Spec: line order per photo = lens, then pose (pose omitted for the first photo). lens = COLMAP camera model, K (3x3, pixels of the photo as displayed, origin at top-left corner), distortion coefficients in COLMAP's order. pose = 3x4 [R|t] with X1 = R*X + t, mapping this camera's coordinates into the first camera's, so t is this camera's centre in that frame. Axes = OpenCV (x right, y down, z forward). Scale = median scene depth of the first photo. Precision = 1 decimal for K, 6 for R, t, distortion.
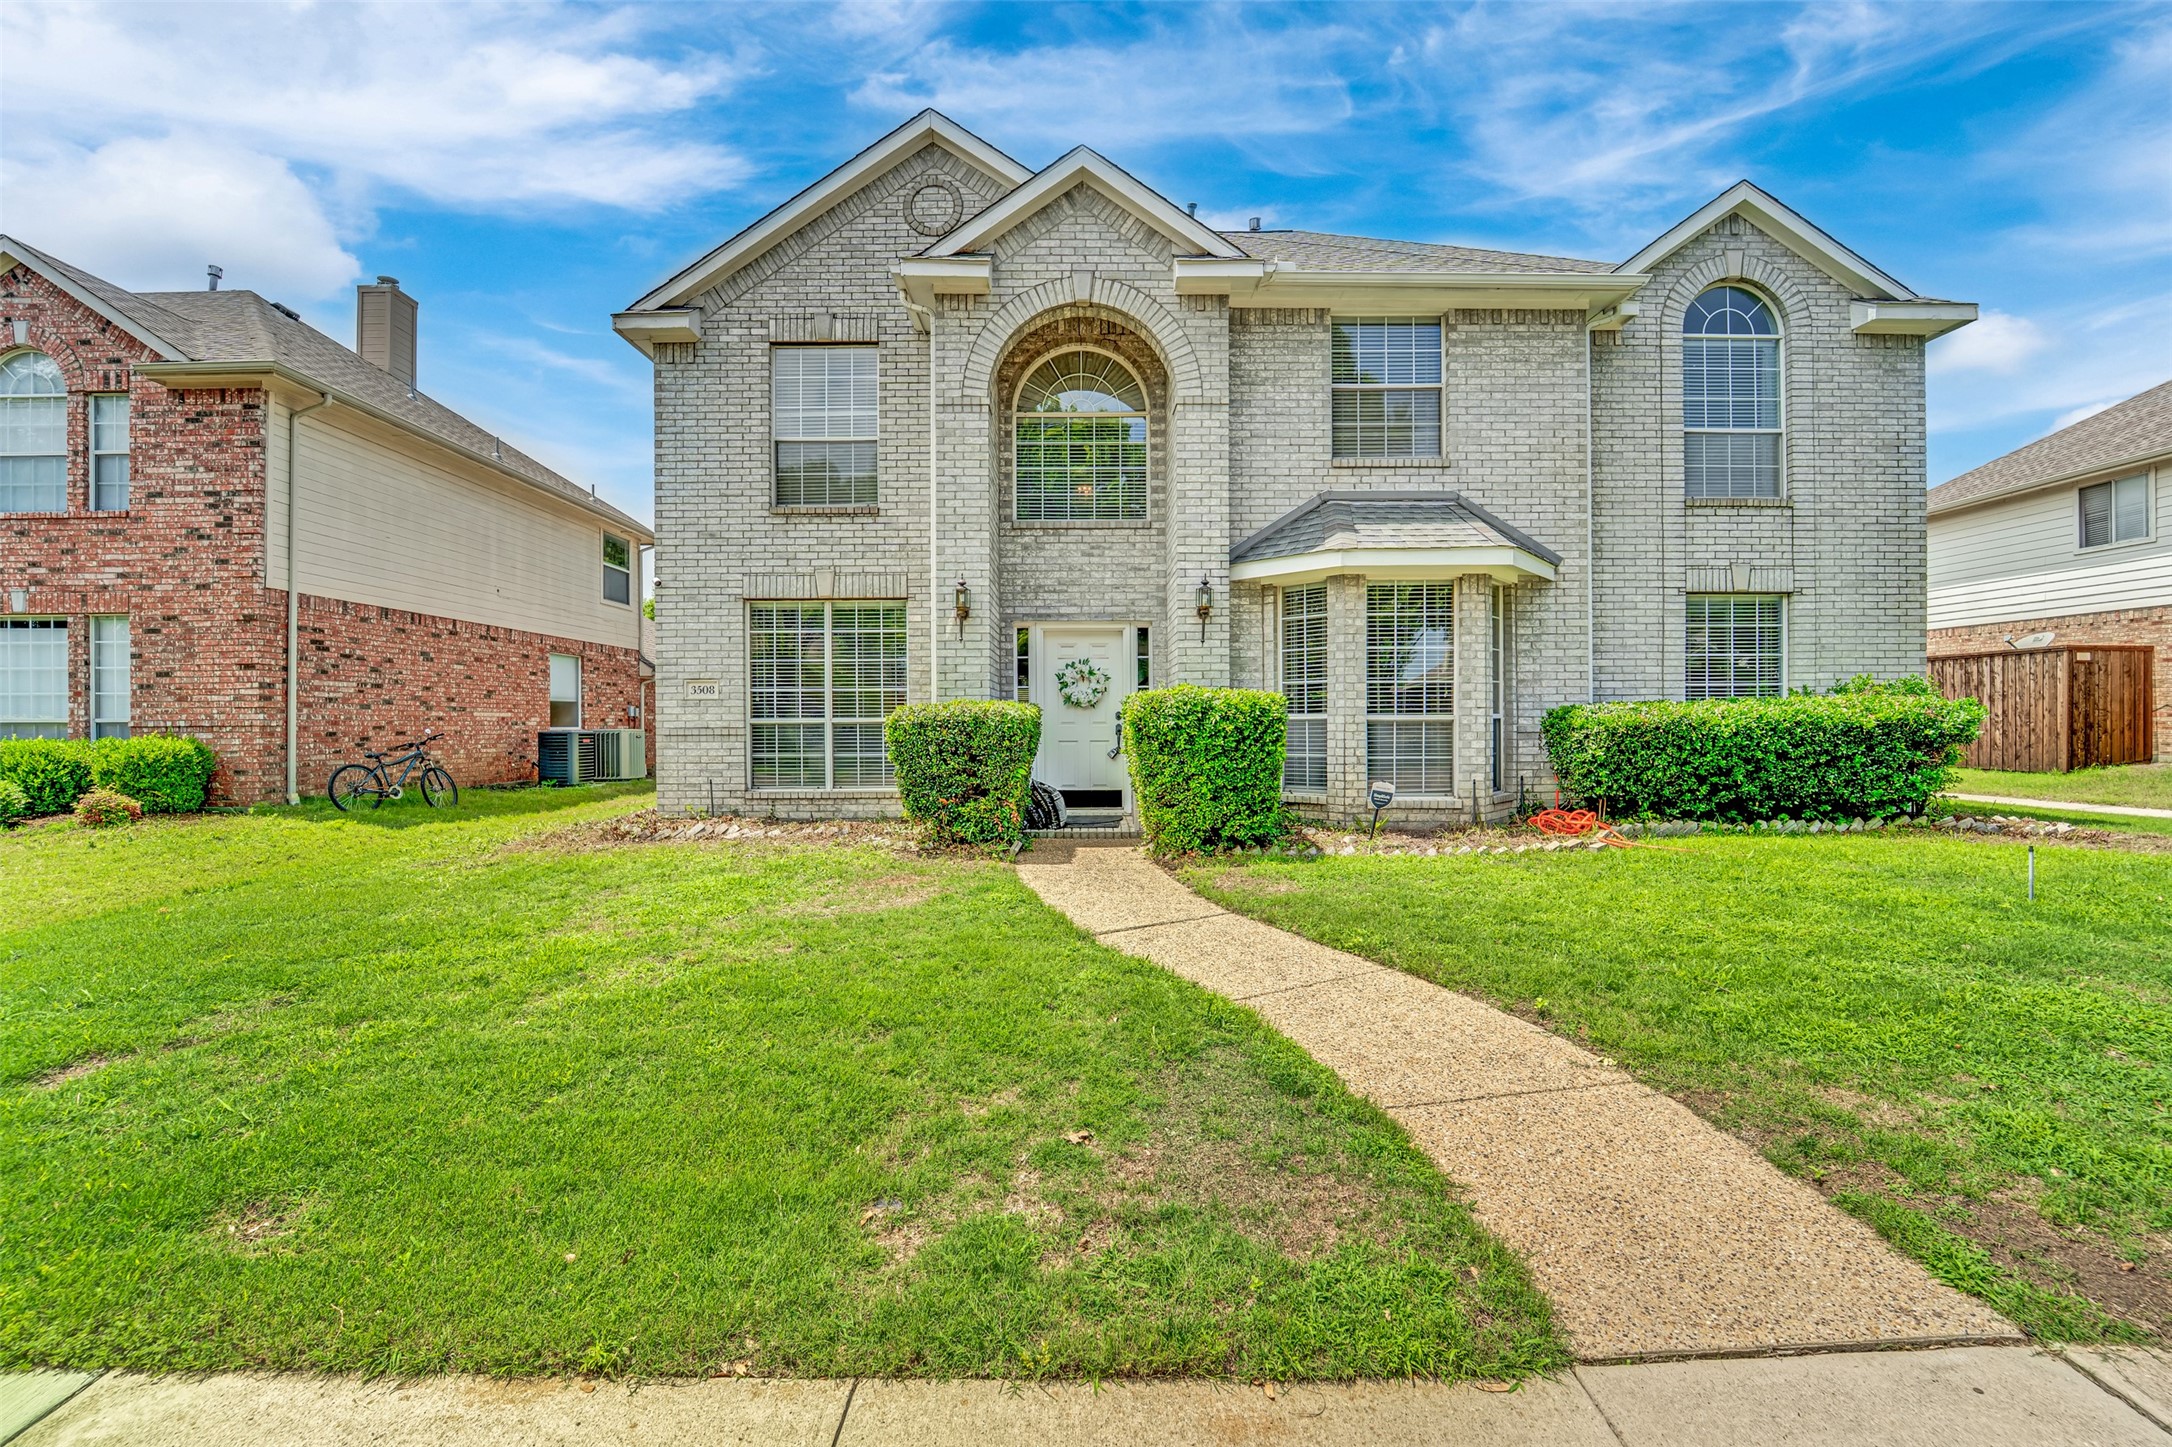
lens RADIAL K [[894.0, 0, 1078.5], [0, 894.0, 725.2], [0, 0, 1]] dist [-0.021488, 0.000117]
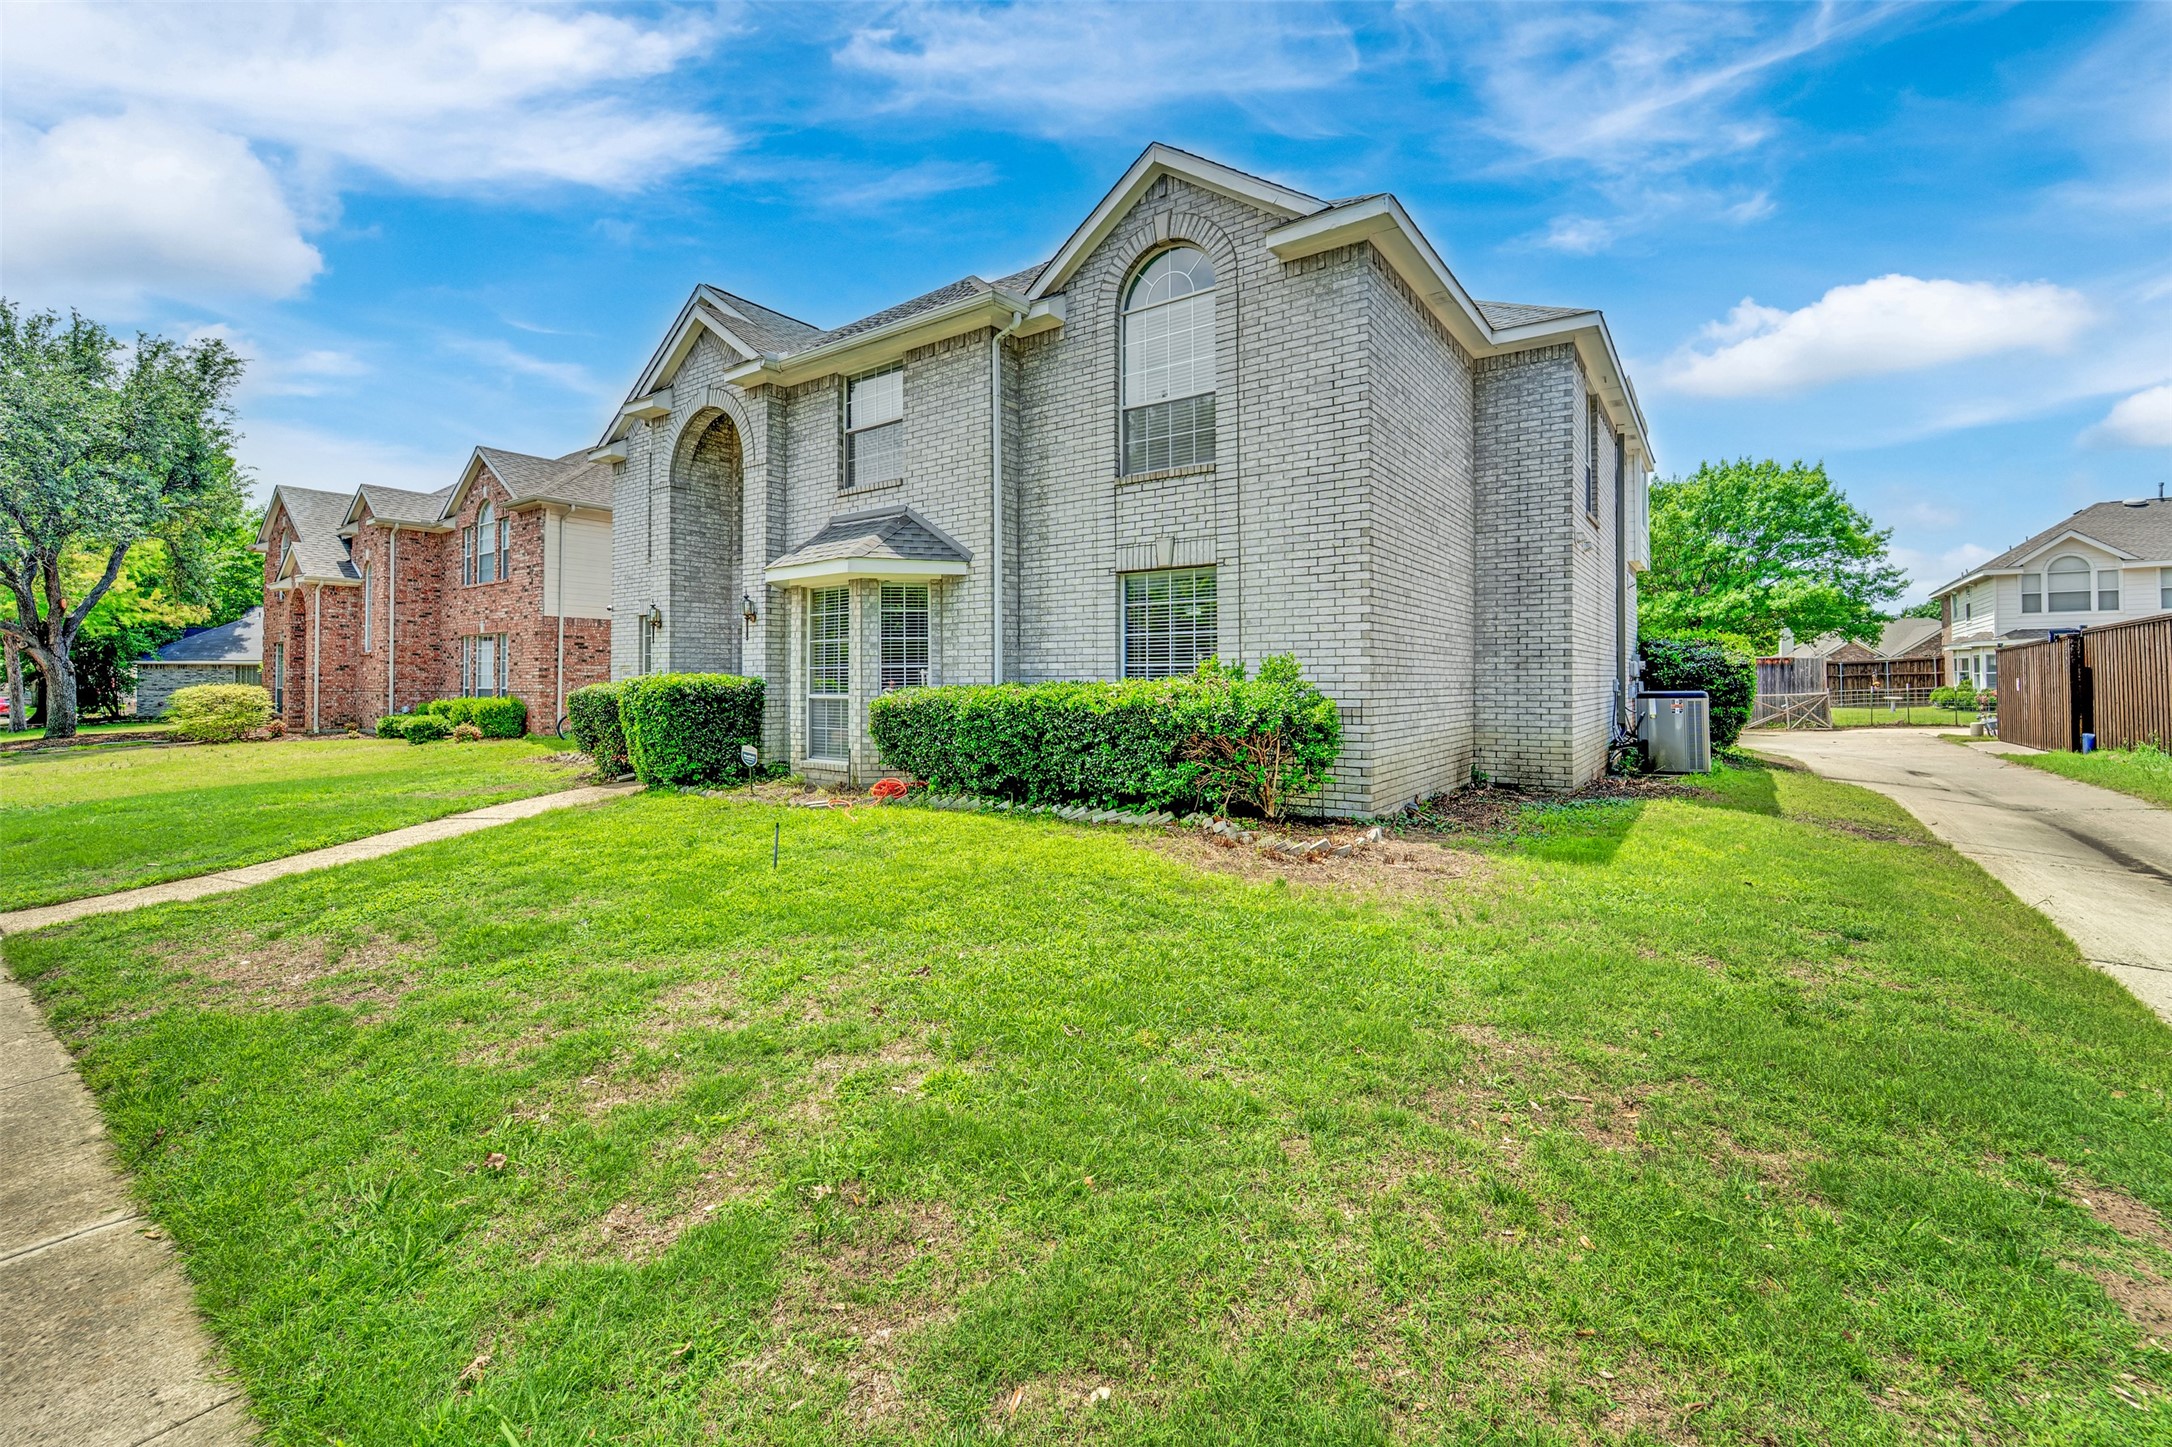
lens RADIAL K [[894.0, 0, 1100.7], [0, 894.0, 666.4], [0, 0, 1]] dist [-0.021488, 0.000117]
pose [[0.819886, -0.006936, -0.572485, 1.218473], [-0.003209, 0.999855, -0.016709, -0.027492], [0.572518, 0.015536, 0.819745, 0.167094]]
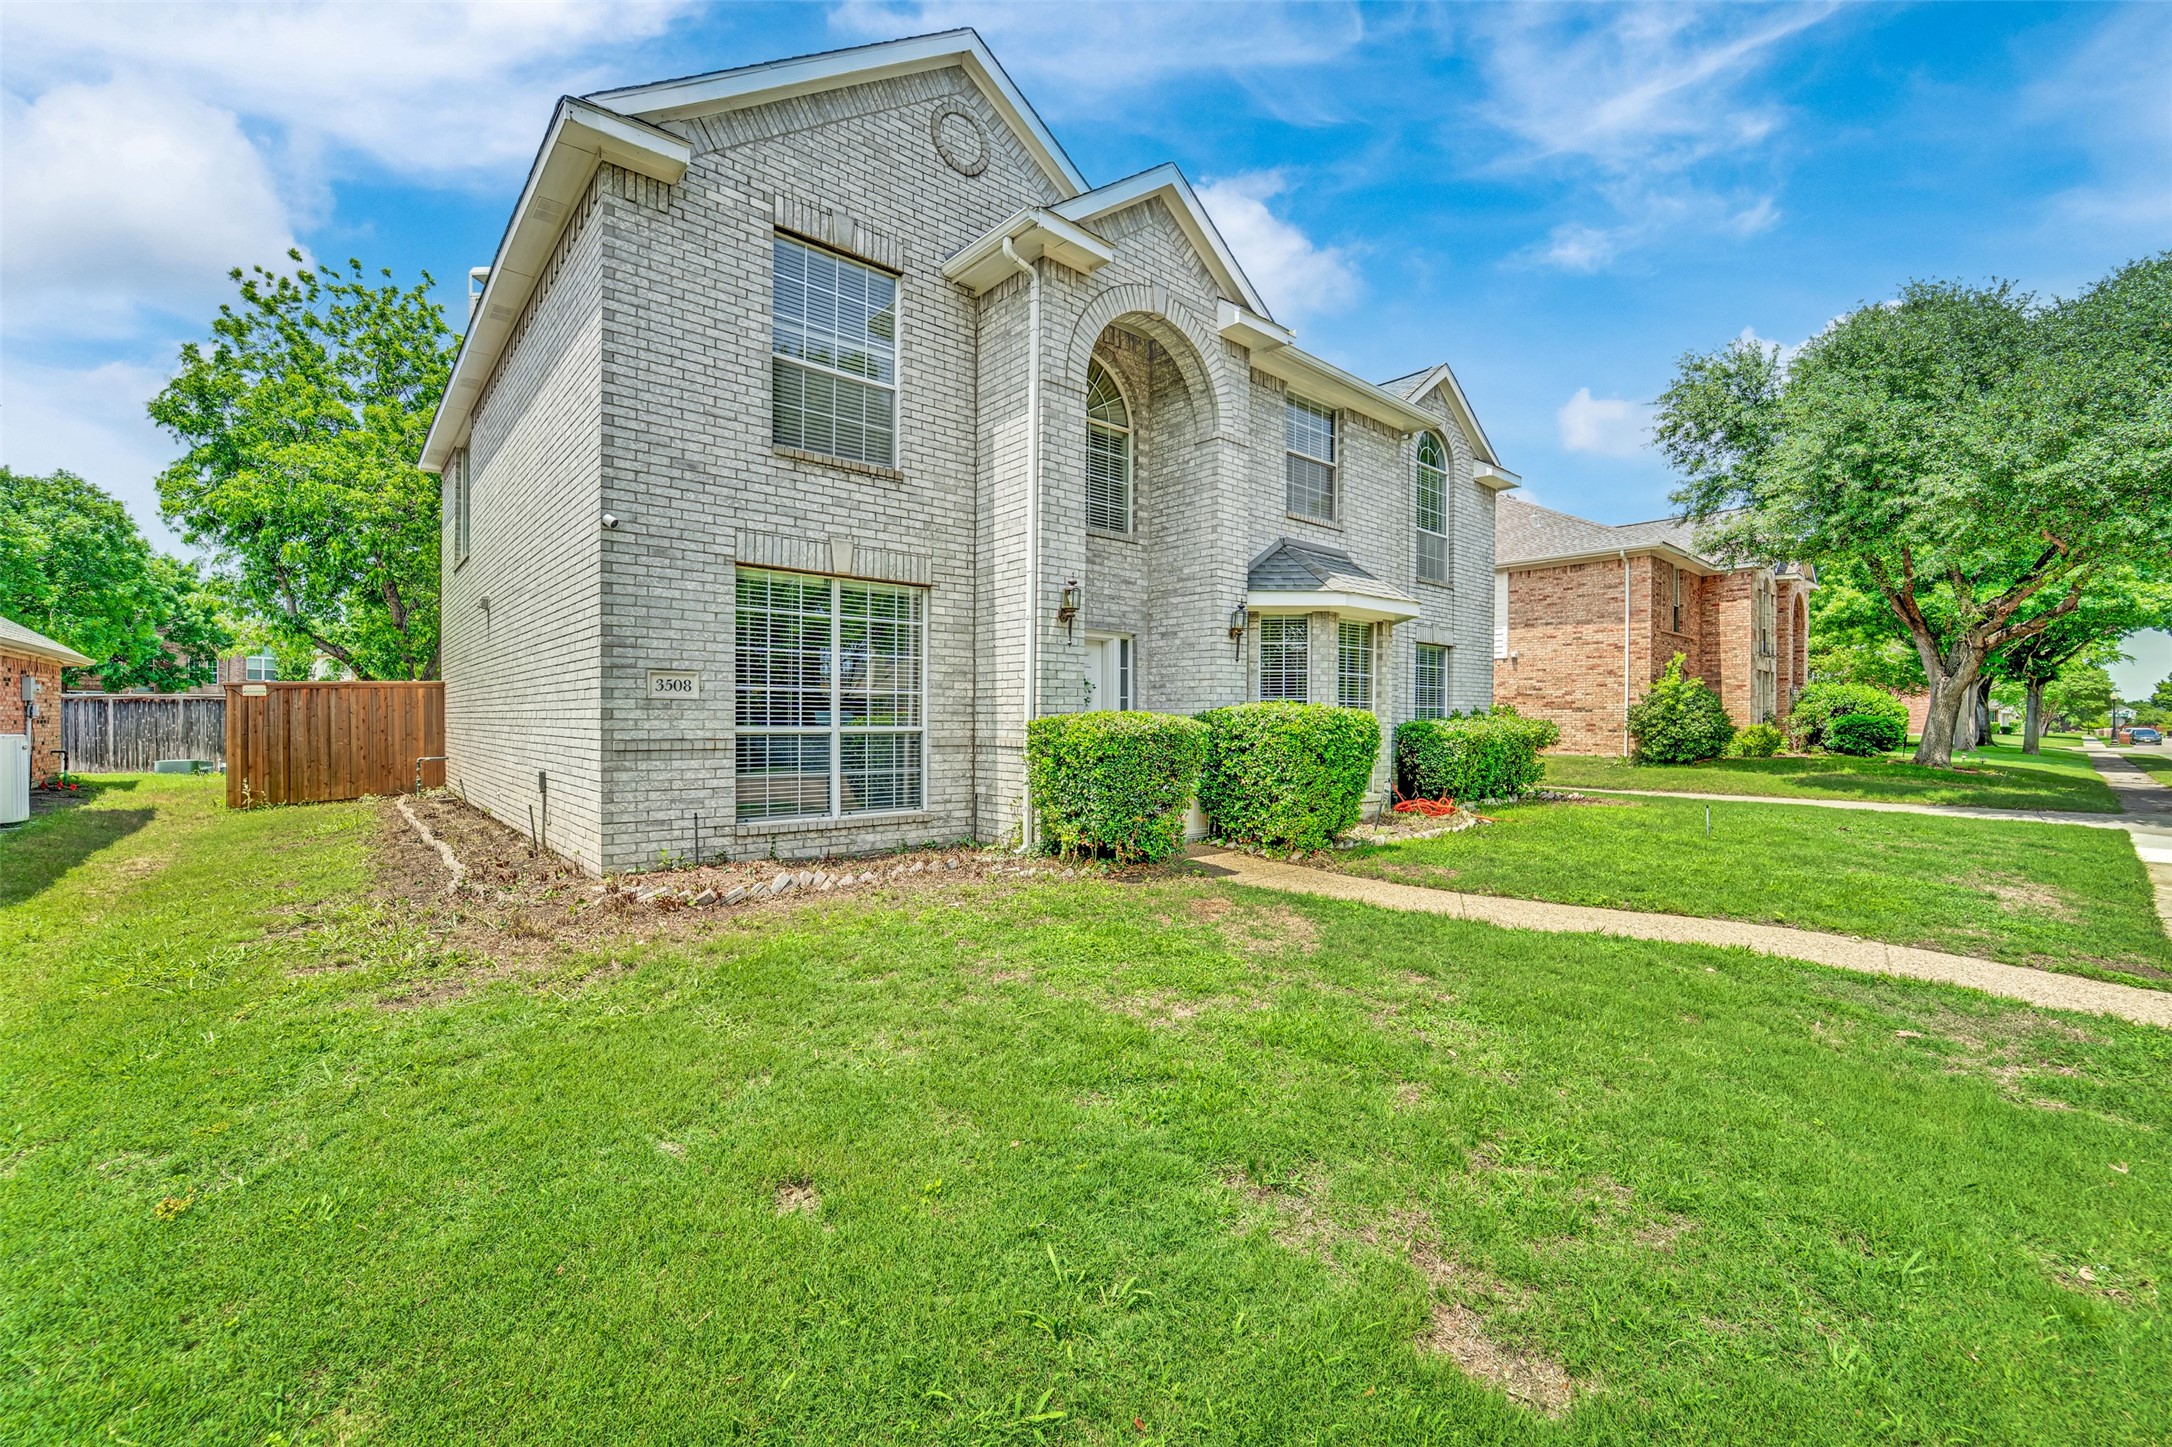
lens RADIAL K [[894.0, 0, 1089.6], [0, 894.0, 730.8], [0, 0, 1]] dist [-0.021488, 0.000117]
pose [[0.752789, 0.002707, 0.658257, -0.638966], [-0.004435, 0.999990, 0.000959, -0.006139], [-0.658247, -0.003641, 0.752793, 0.261704]]
